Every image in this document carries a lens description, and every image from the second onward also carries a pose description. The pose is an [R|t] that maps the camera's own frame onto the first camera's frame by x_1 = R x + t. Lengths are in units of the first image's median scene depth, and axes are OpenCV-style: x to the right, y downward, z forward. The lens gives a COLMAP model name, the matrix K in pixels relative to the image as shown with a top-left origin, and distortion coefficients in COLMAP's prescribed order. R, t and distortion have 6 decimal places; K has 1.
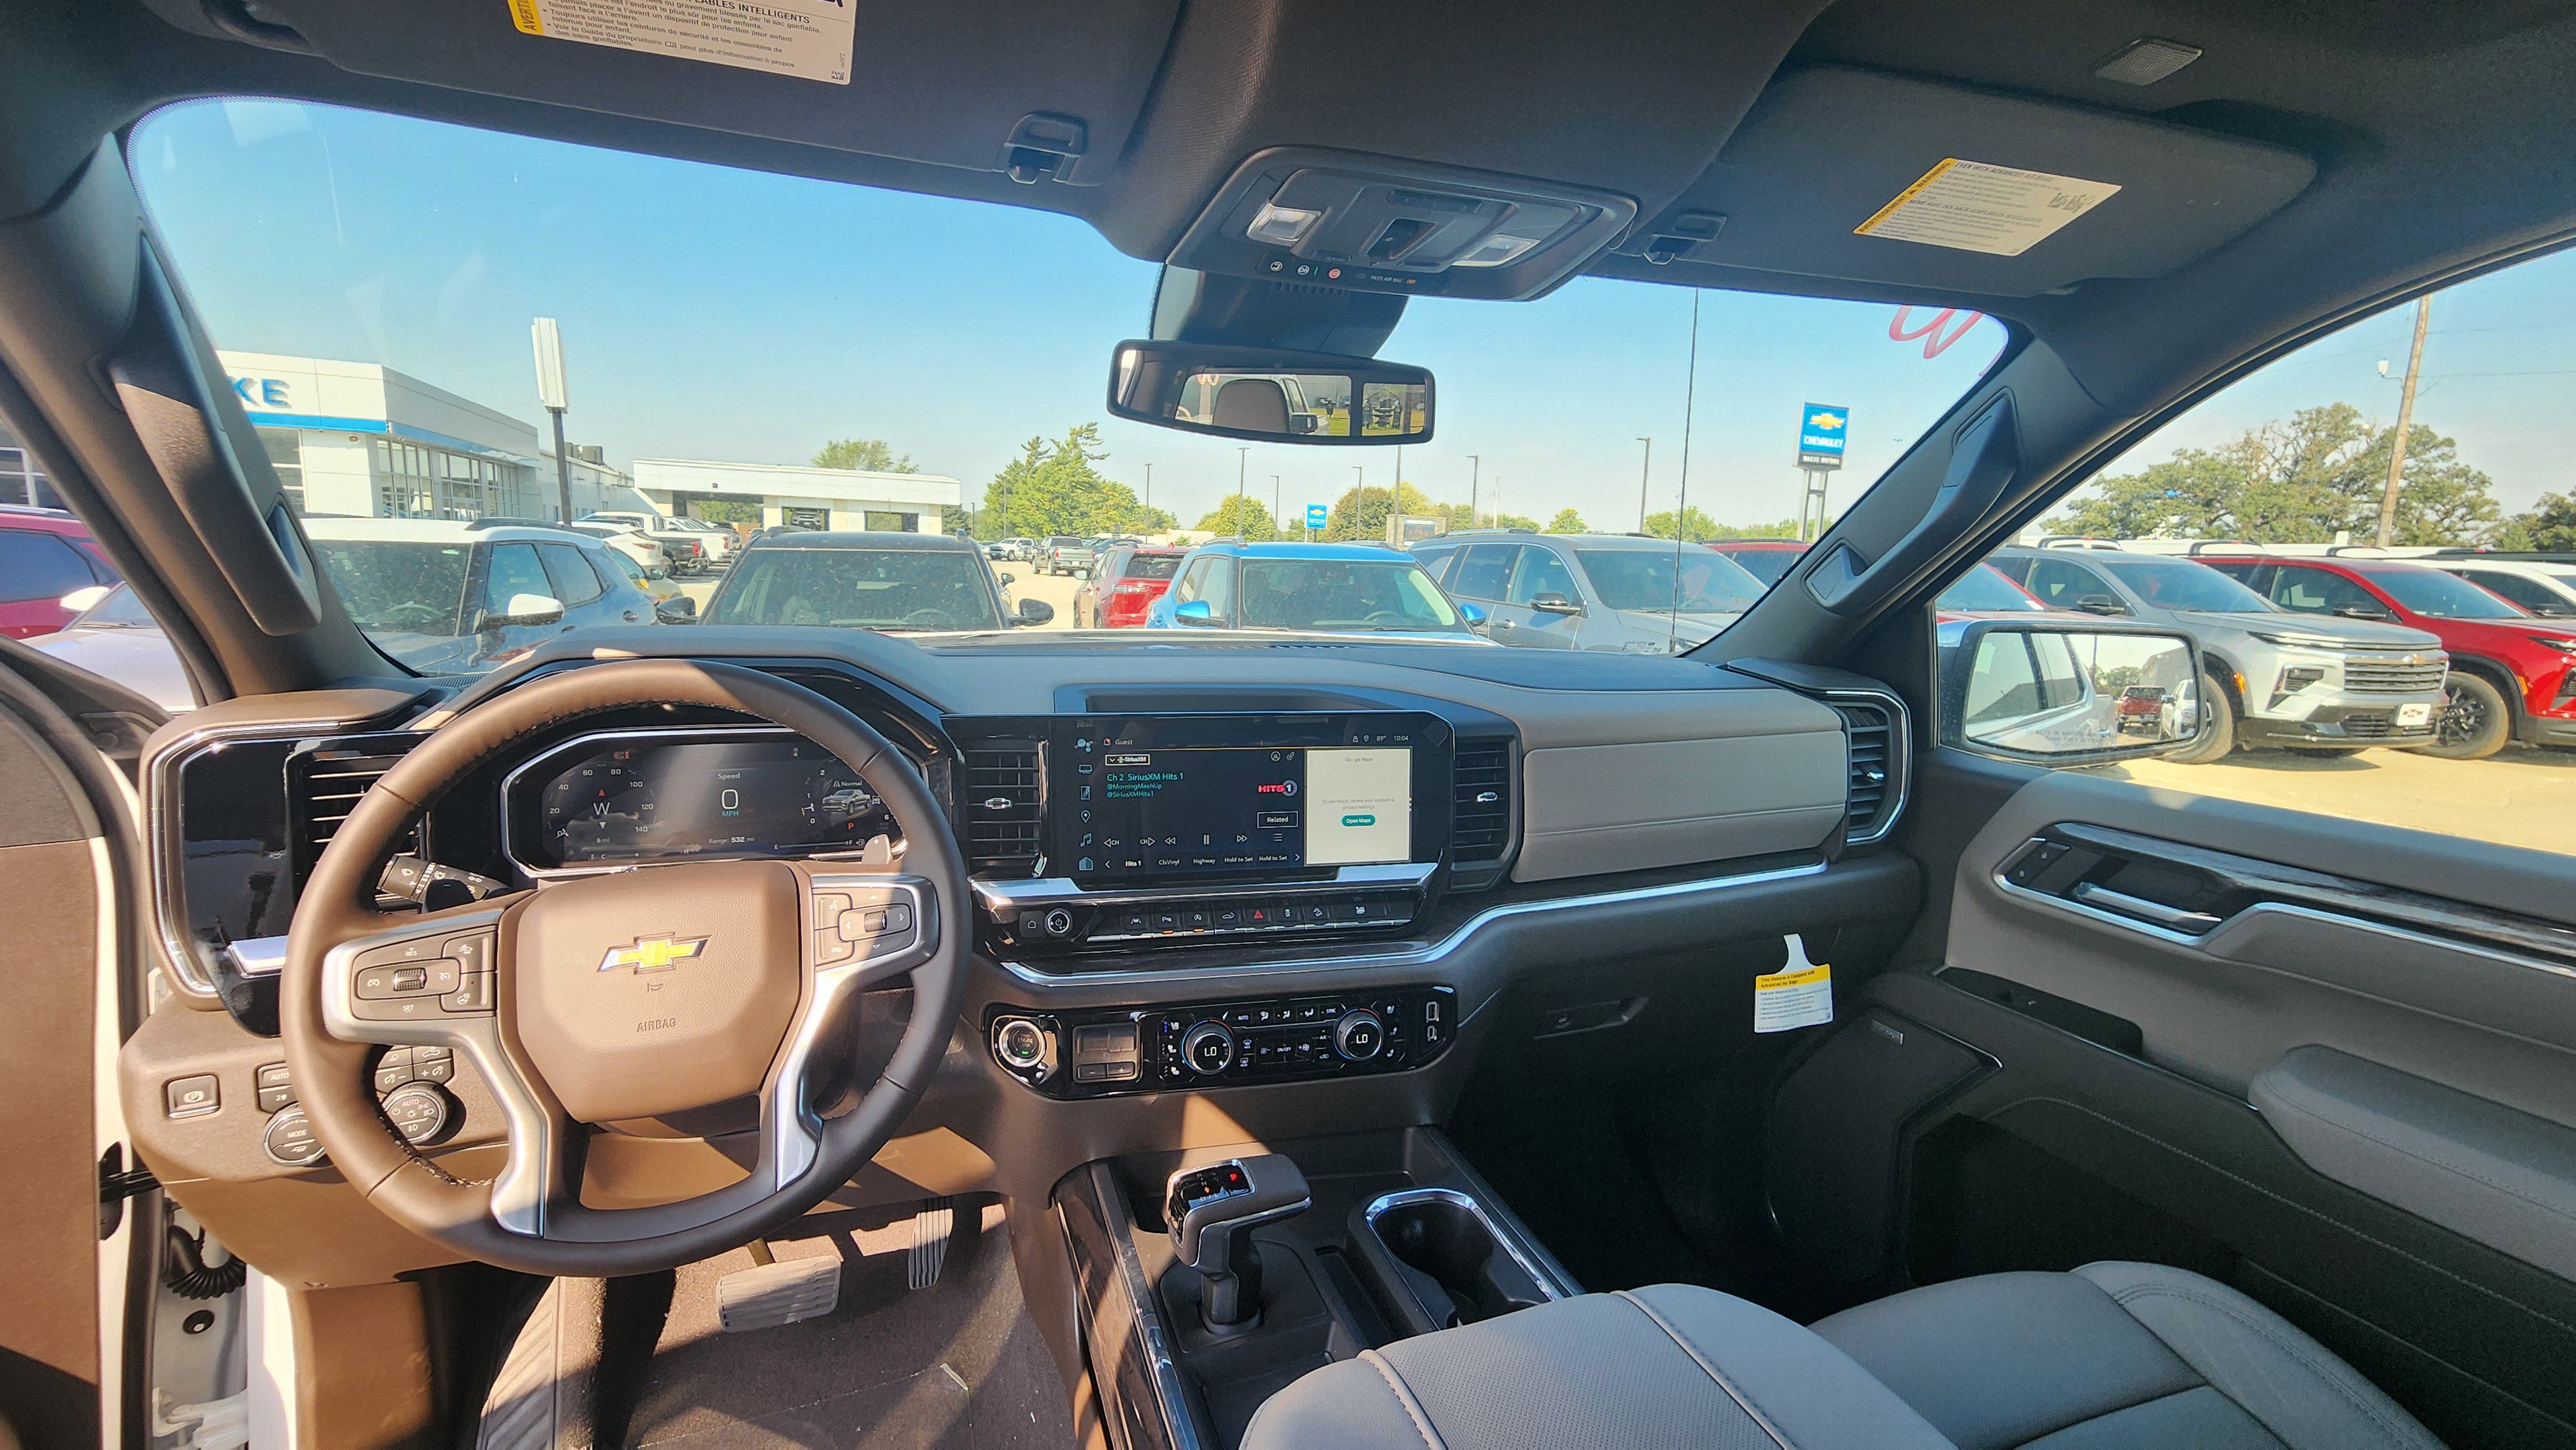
lens RADIAL K [[1115.0, 0, 1310.7], [0, 1115.0, 715.2], [0, 0, 1]] dist [-0.003021, -0.000347]
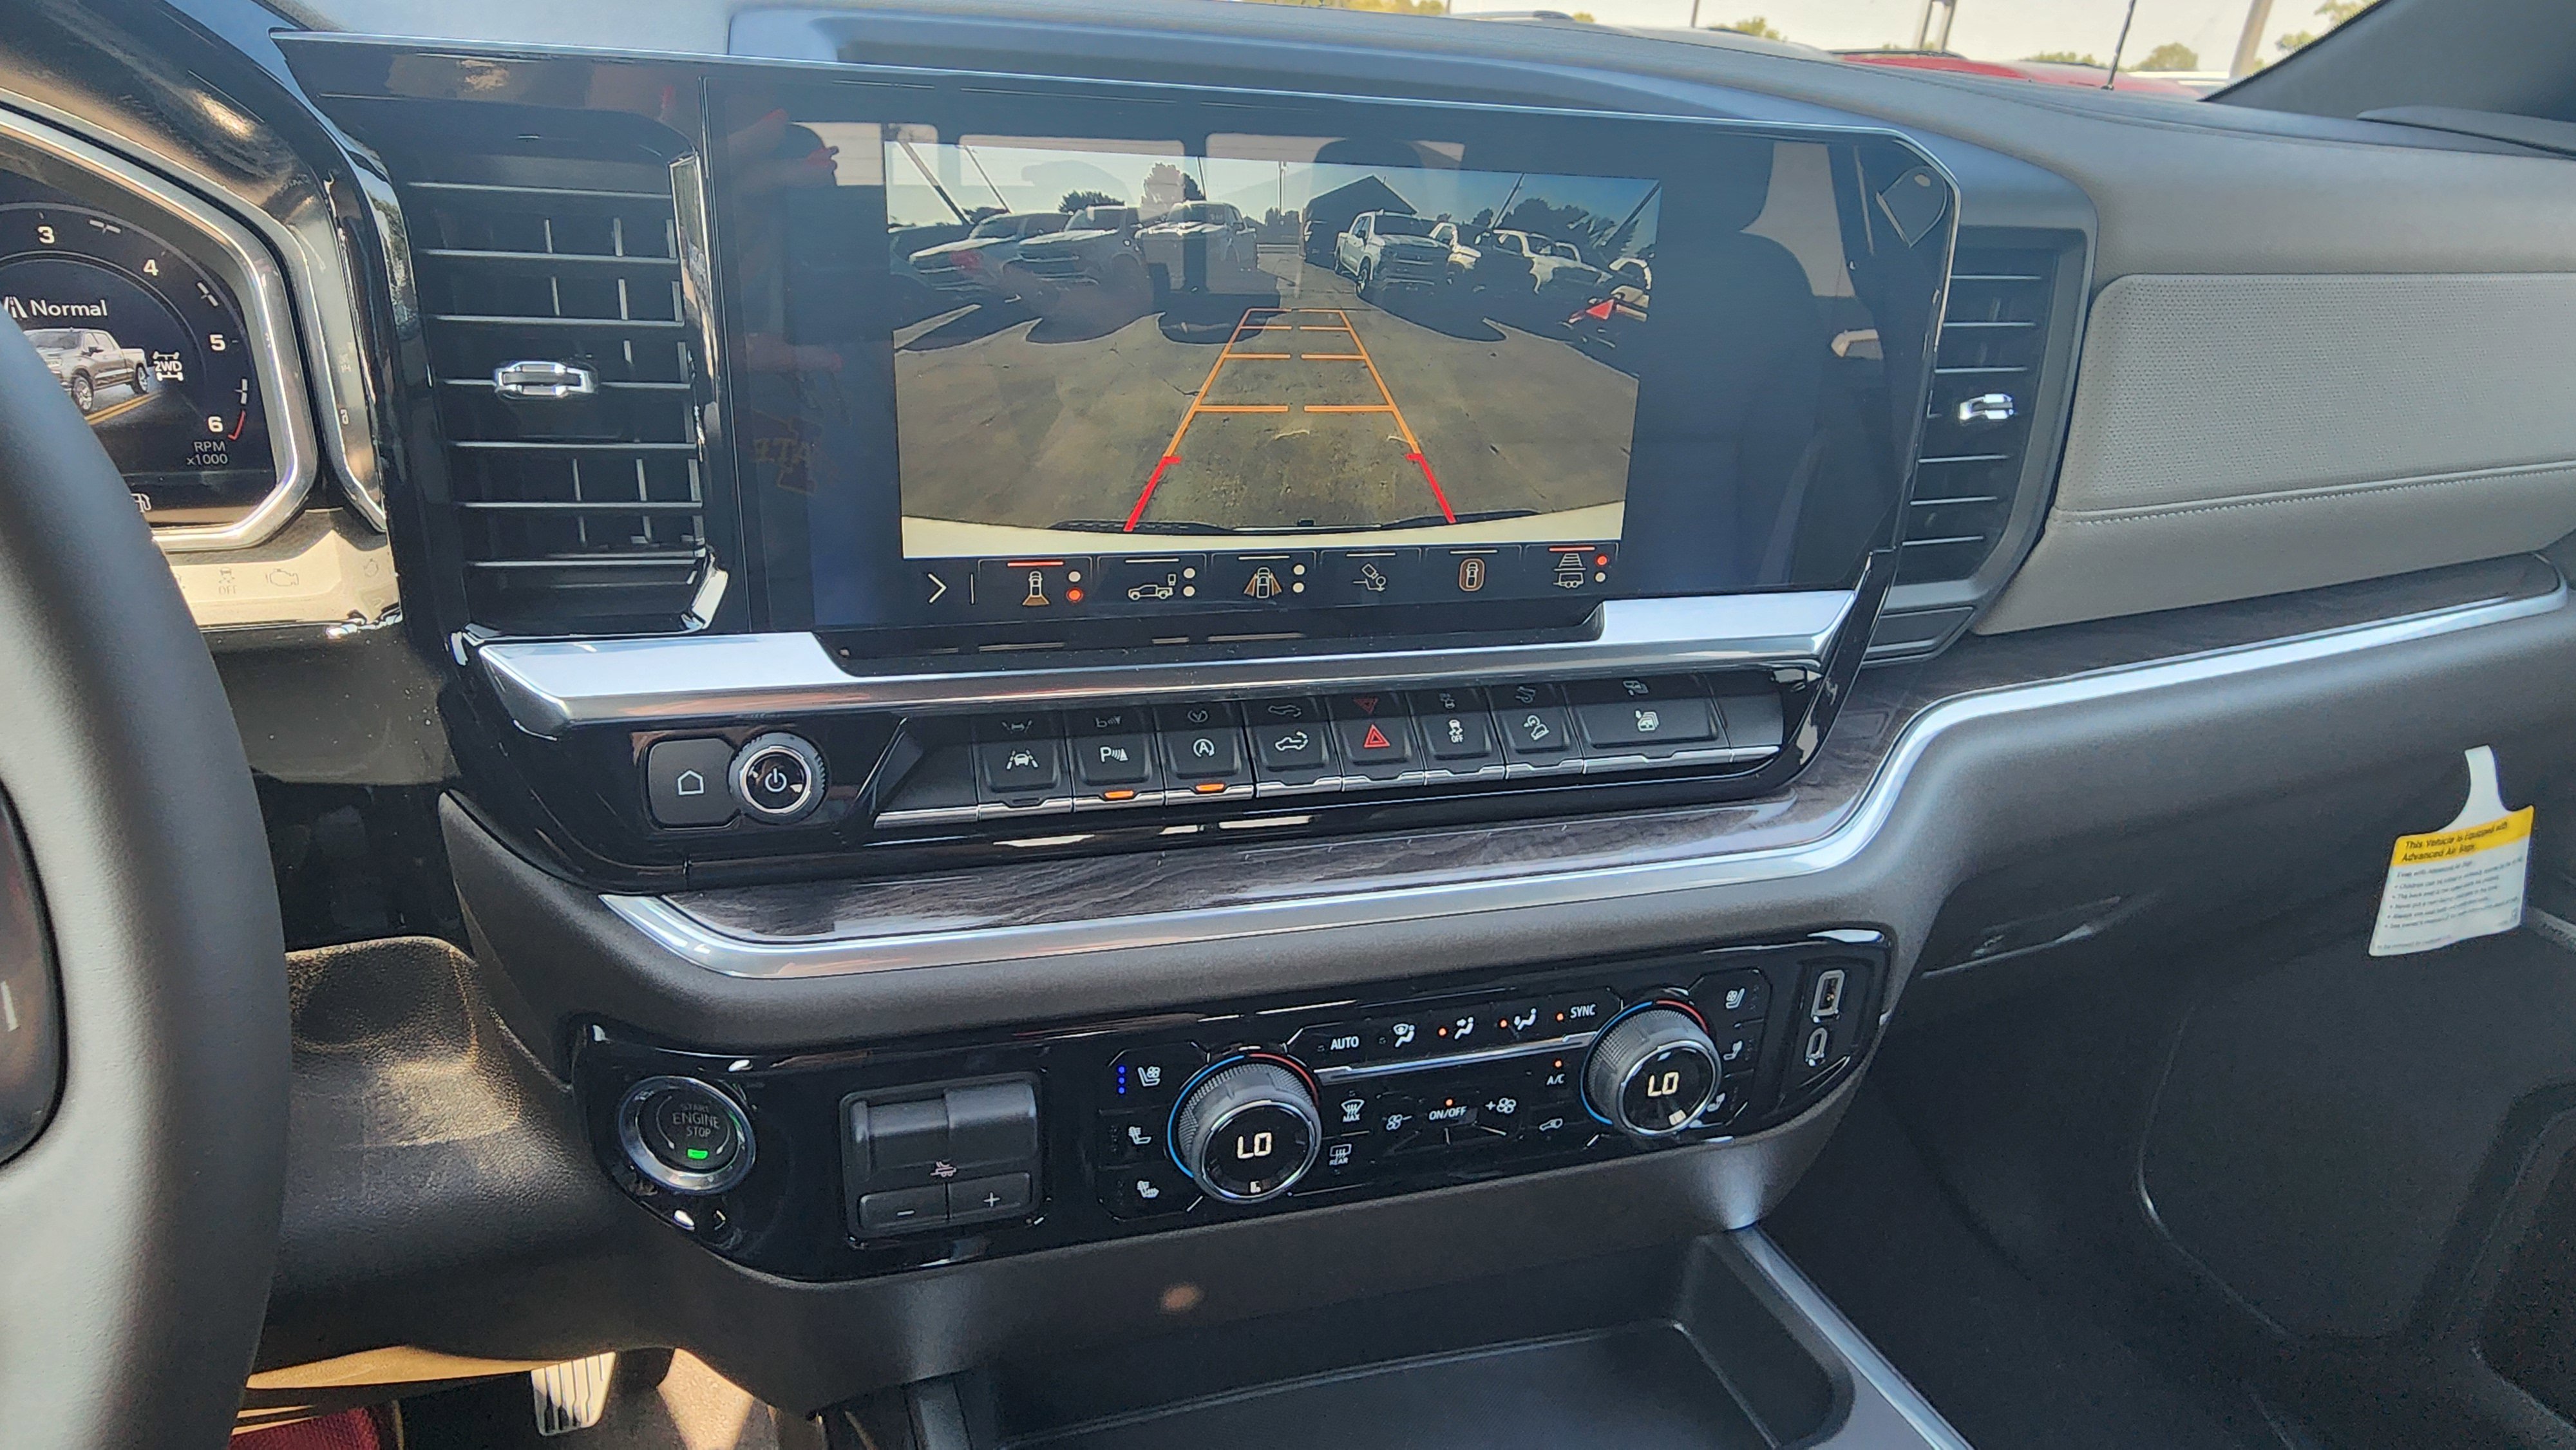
lens RADIAL K [[1749.3, 0, 1288.0], [0, 1749.3, 725.0], [0, 0, 1]] dist [0.002639, -0.000998]
pose [[0.999763, 0.016272, 0.014471, -0.082695], [-0.019189, 0.972472, 0.232227, 0.051147], [-0.010294, -0.232450, 0.972554, 0.478403]]
